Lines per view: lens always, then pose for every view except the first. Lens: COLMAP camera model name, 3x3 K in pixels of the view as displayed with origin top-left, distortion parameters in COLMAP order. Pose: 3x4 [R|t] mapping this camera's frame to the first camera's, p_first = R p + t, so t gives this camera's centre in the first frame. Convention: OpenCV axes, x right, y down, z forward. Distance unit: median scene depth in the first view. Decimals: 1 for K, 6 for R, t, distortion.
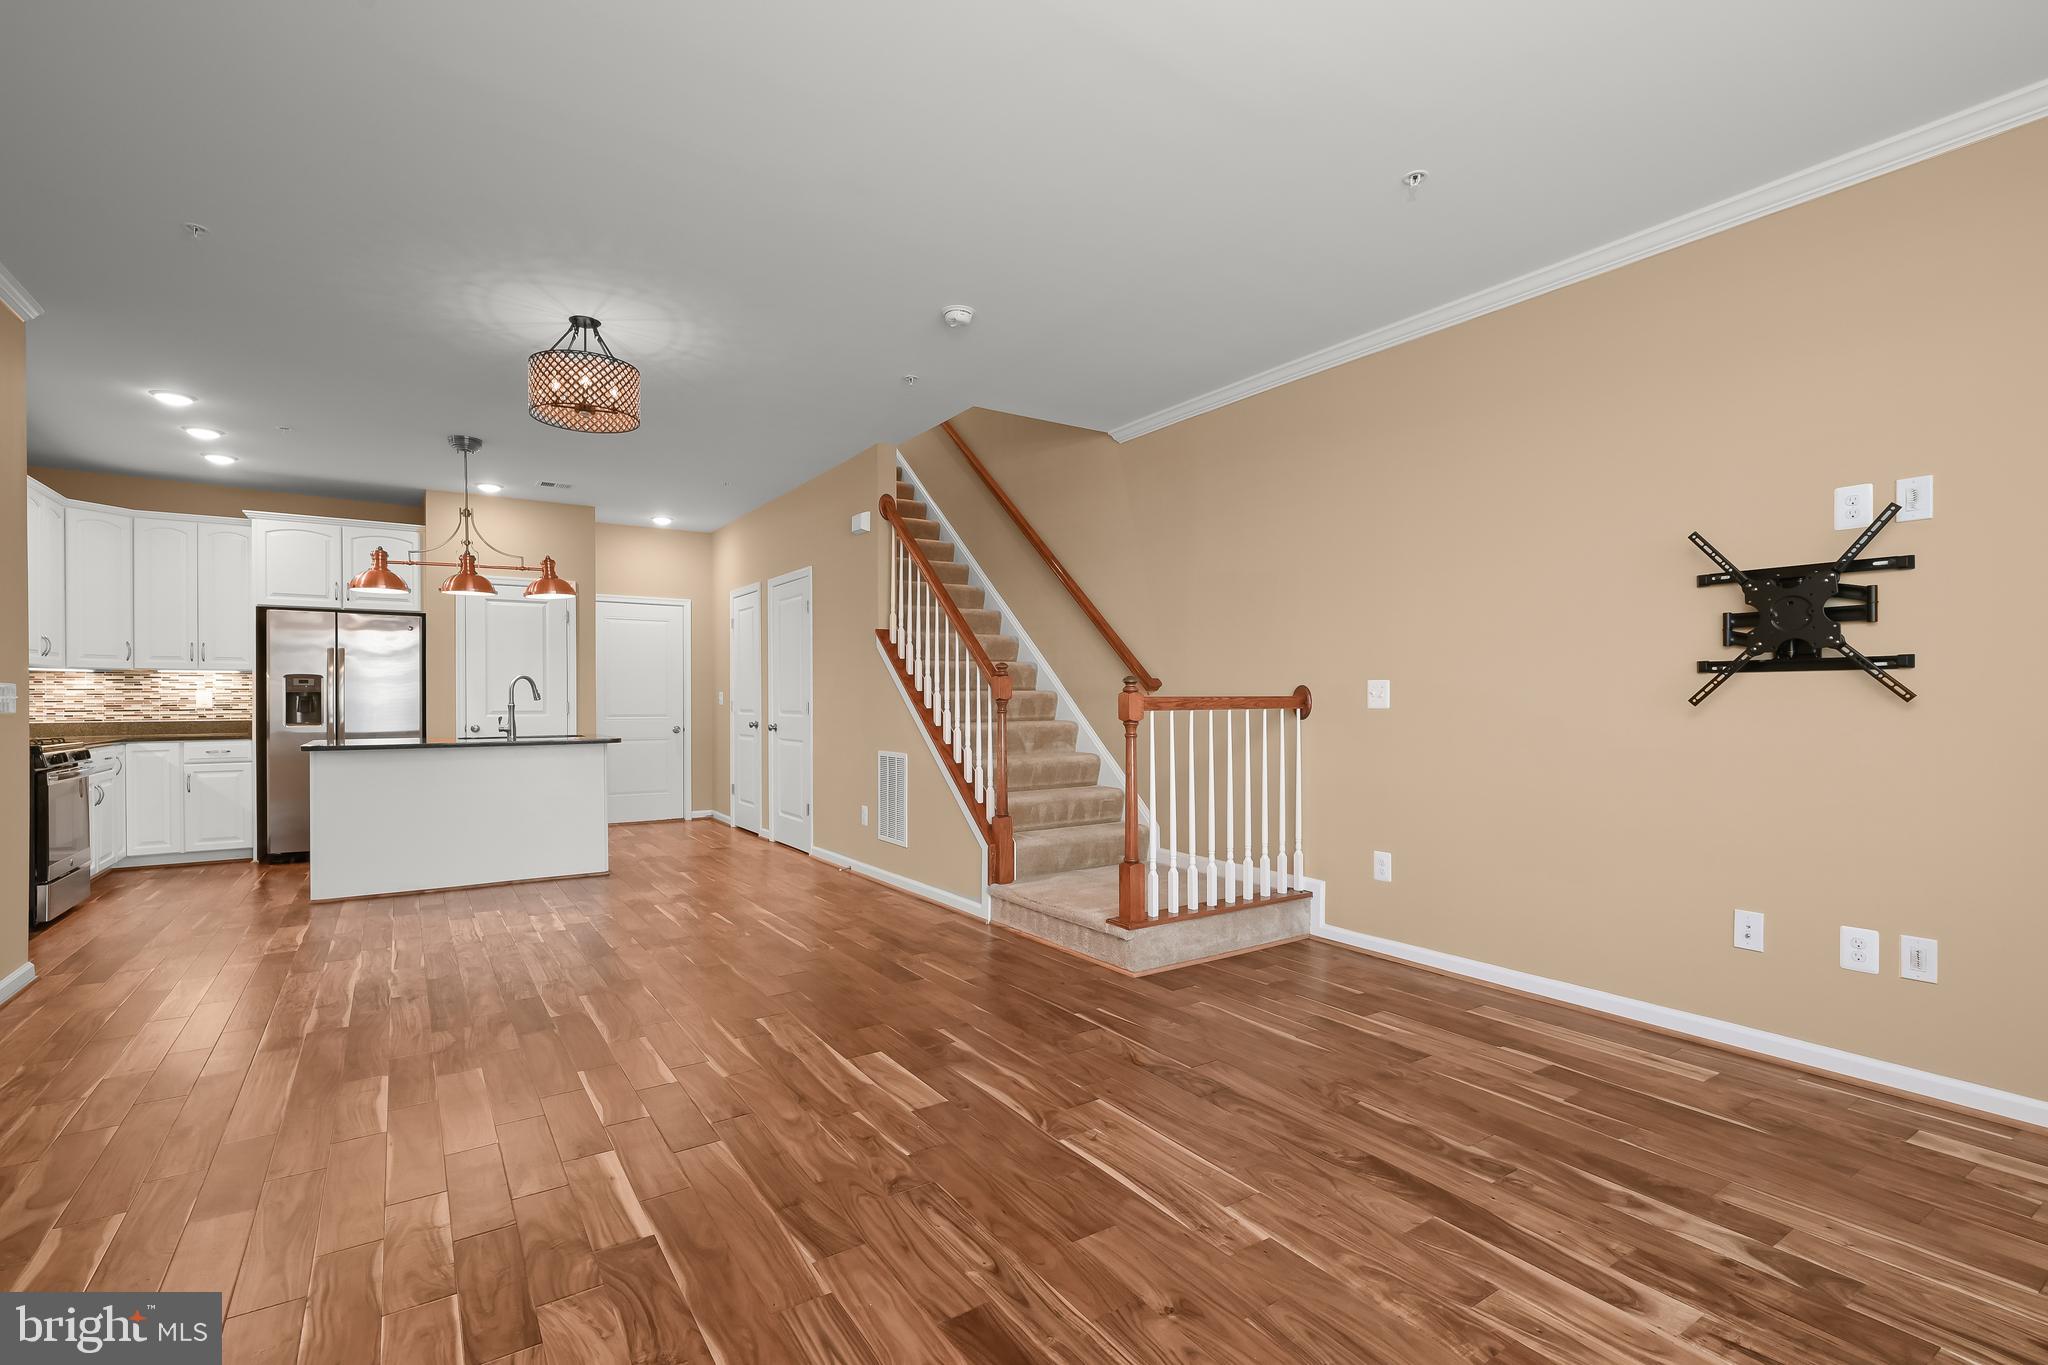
lens RADIAL K [[935.1, 0, 1030.5], [0, 935.1, 706.3], [0, 0, 1]] dist [-0.005567, 0.001746]
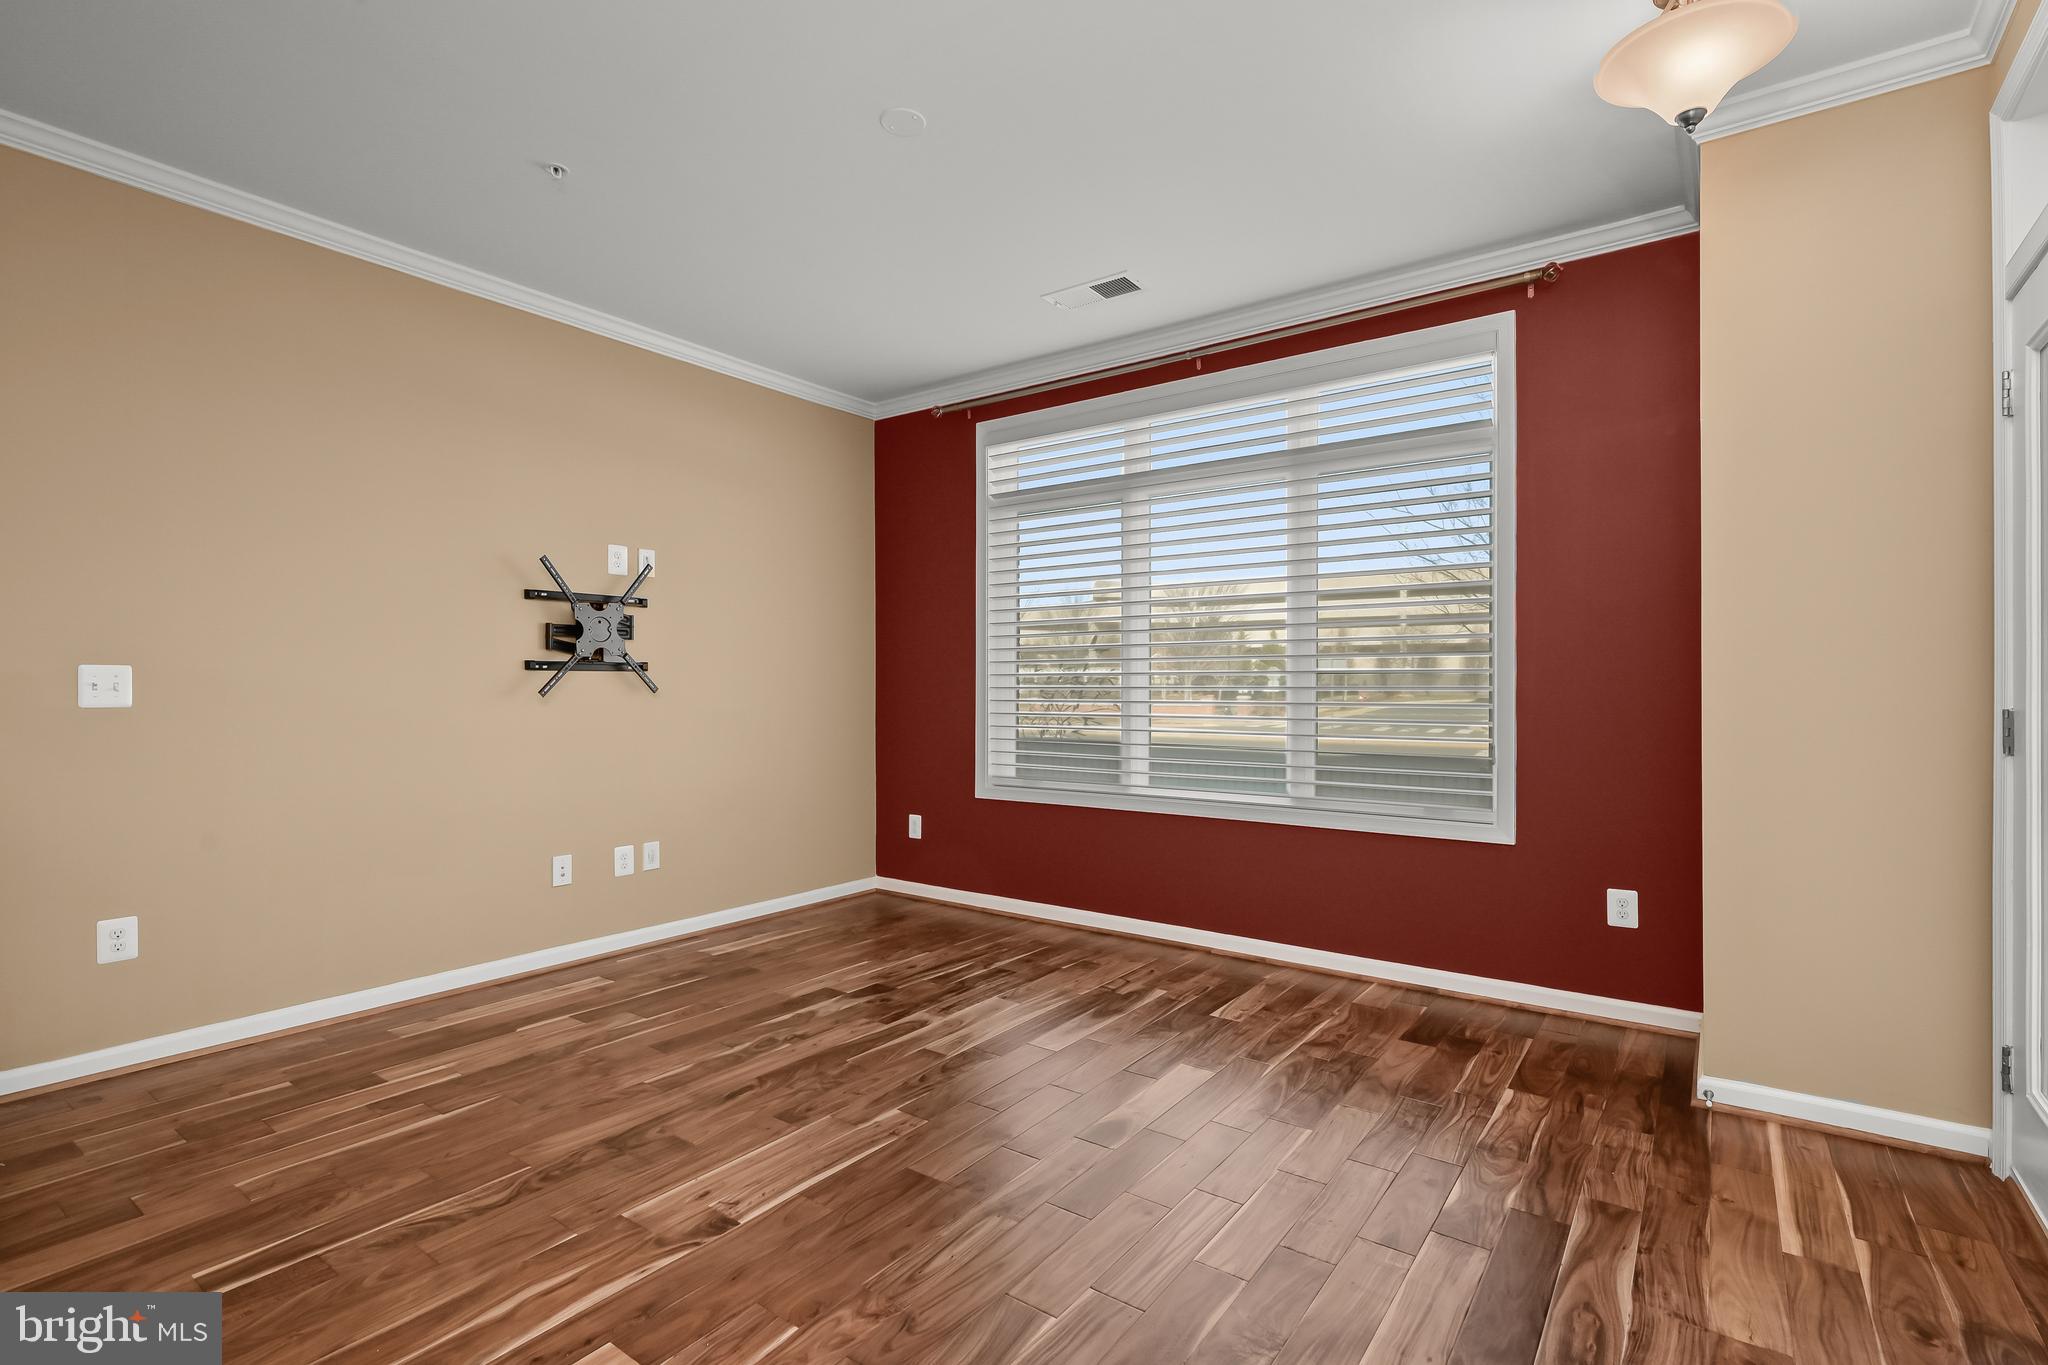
lens RADIAL K [[935.1, 0, 1040.5], [0, 935.1, 690.3], [0, 0, 1]] dist [-0.005567, 0.001746]
pose [[-0.351285, -0.000032, 0.936269, -0.353402], [0.009515, 0.999948, 0.003605, -0.004199], [-0.936220, 0.010175, -0.351266, 0.436521]]
